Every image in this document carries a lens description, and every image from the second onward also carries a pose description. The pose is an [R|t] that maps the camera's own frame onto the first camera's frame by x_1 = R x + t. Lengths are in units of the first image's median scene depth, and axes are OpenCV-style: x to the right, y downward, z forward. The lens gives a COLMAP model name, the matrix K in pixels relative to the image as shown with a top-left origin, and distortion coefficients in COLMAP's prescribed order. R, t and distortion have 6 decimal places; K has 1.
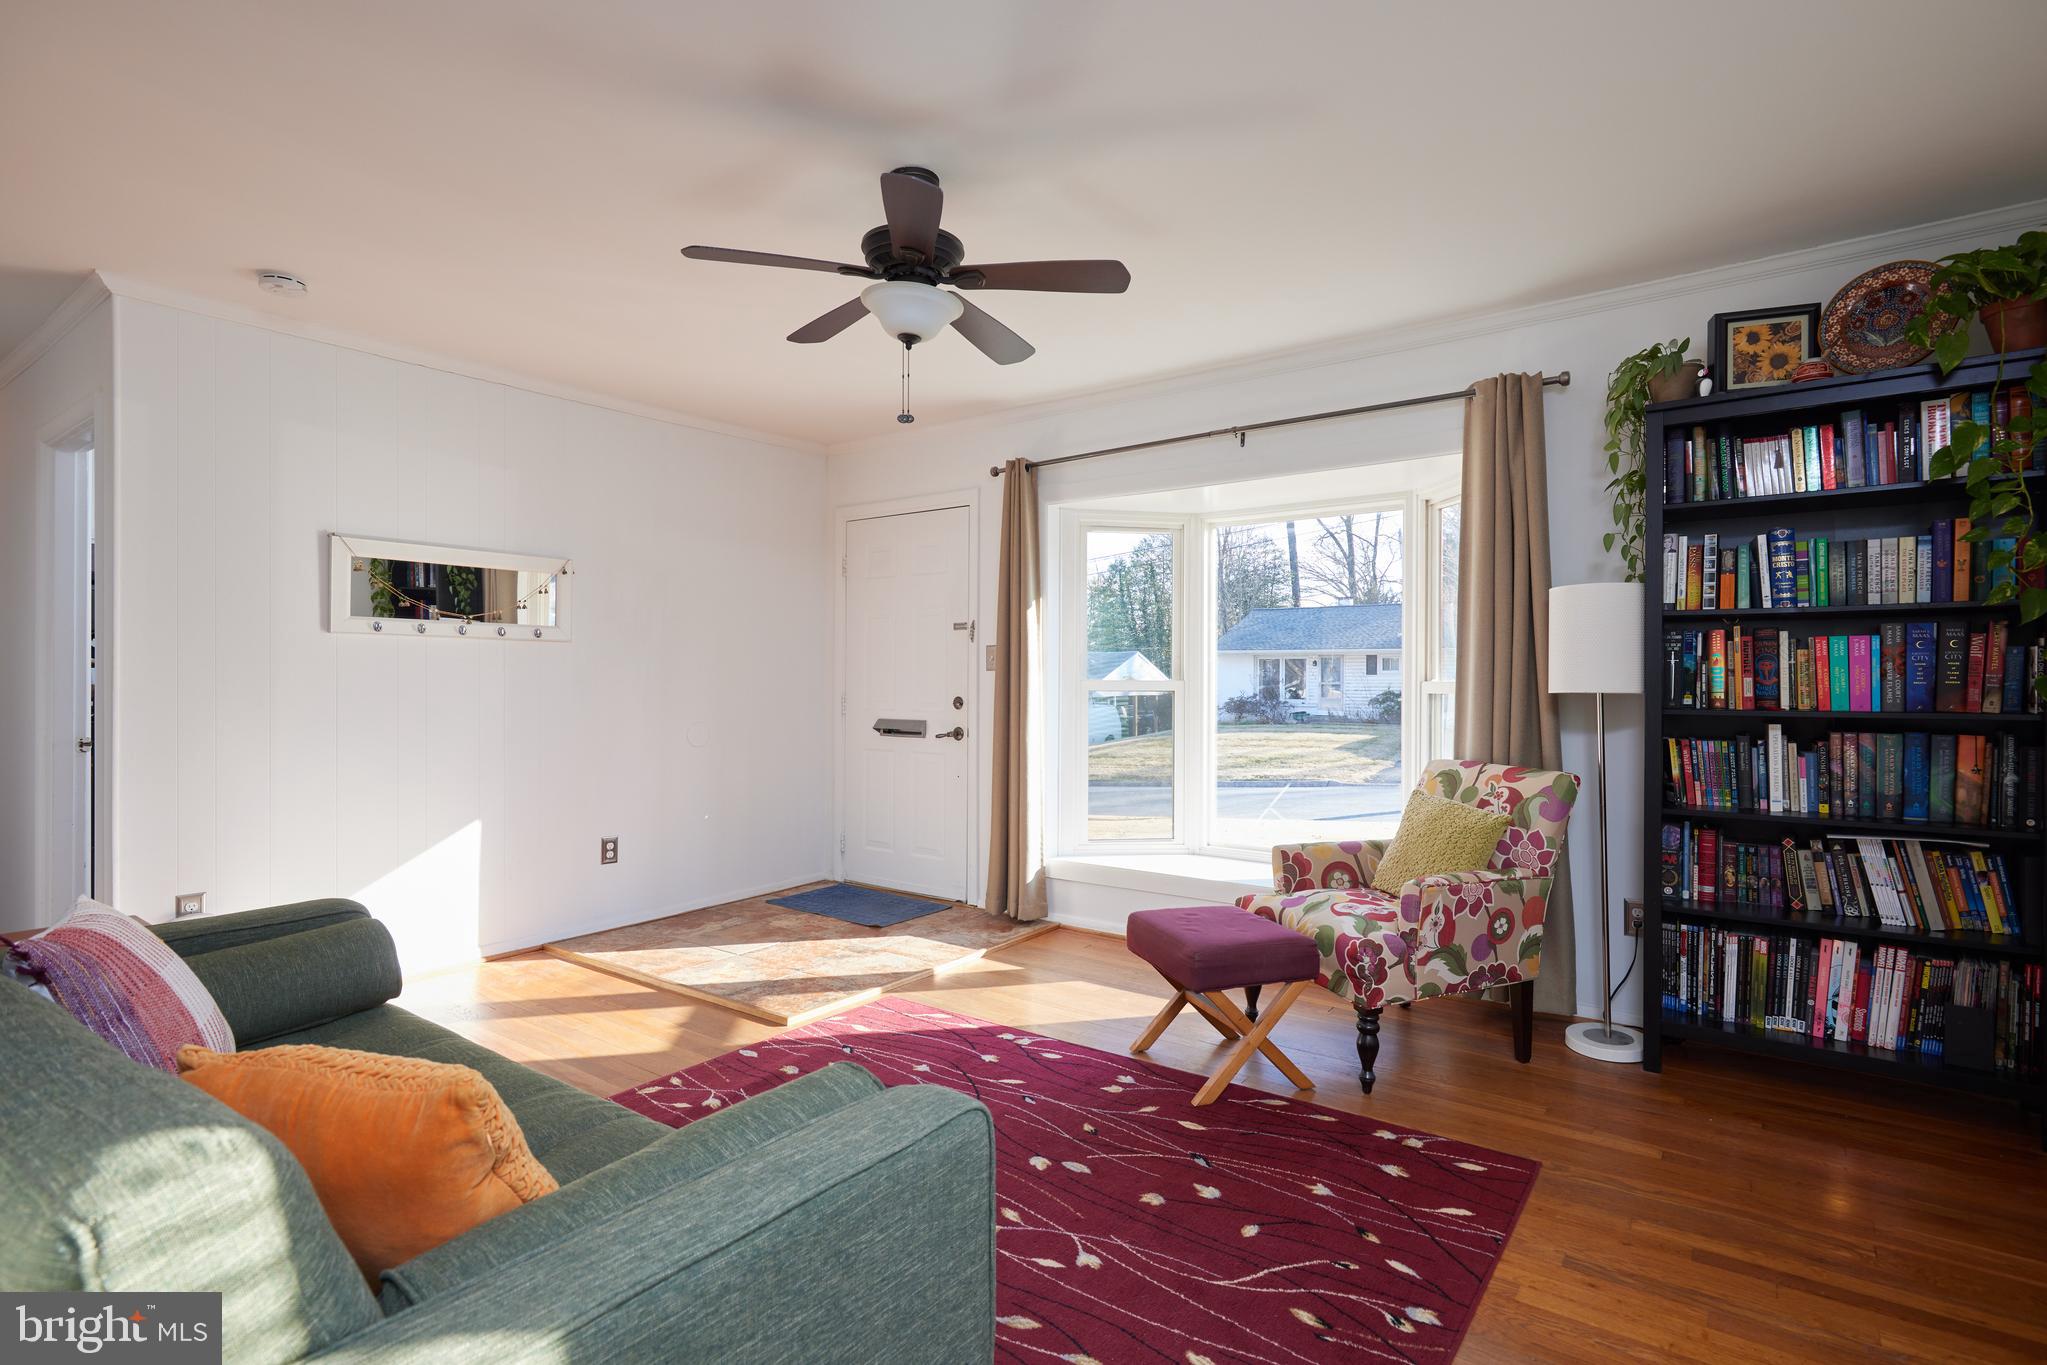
lens RADIAL K [[1007.4, 0, 1025.4], [0, 1007.4, 673.3], [0, 0, 1]] dist [0.003159, -0.000168]
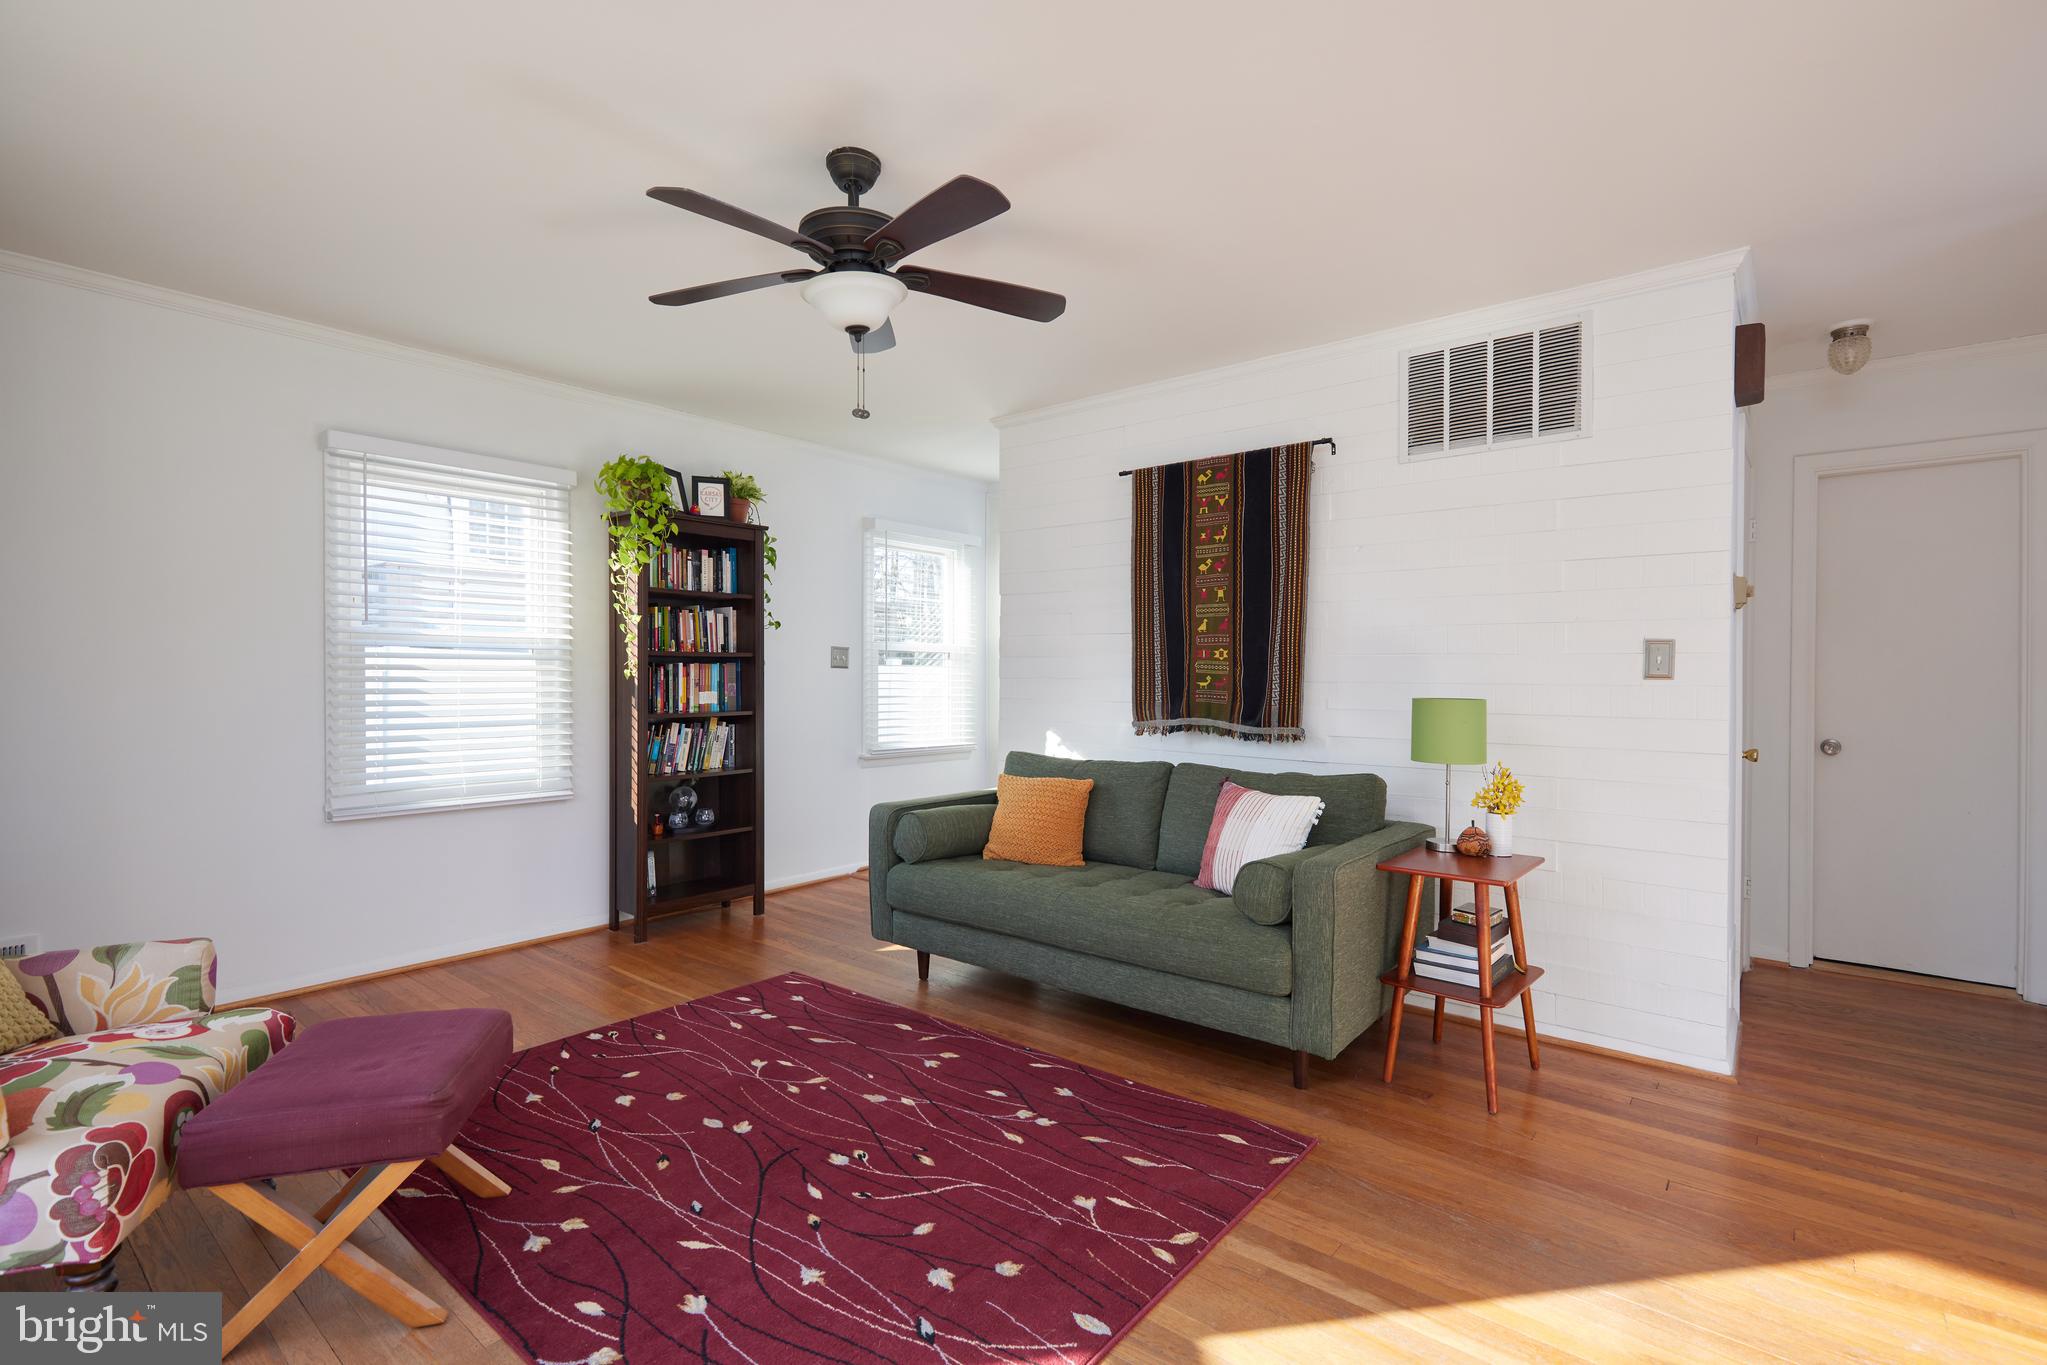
lens RADIAL K [[933.4, 0, 1025.1], [0, 933.4, 685.0], [0, 0, 1]] dist [0.004937, -0.000569]
pose [[-0.999158, -0.006386, 0.040524, -0.298621], [-0.006268, 0.999976, 0.003048, 0.002267], [-0.040543, 0.002792, -0.999174, 1.814765]]
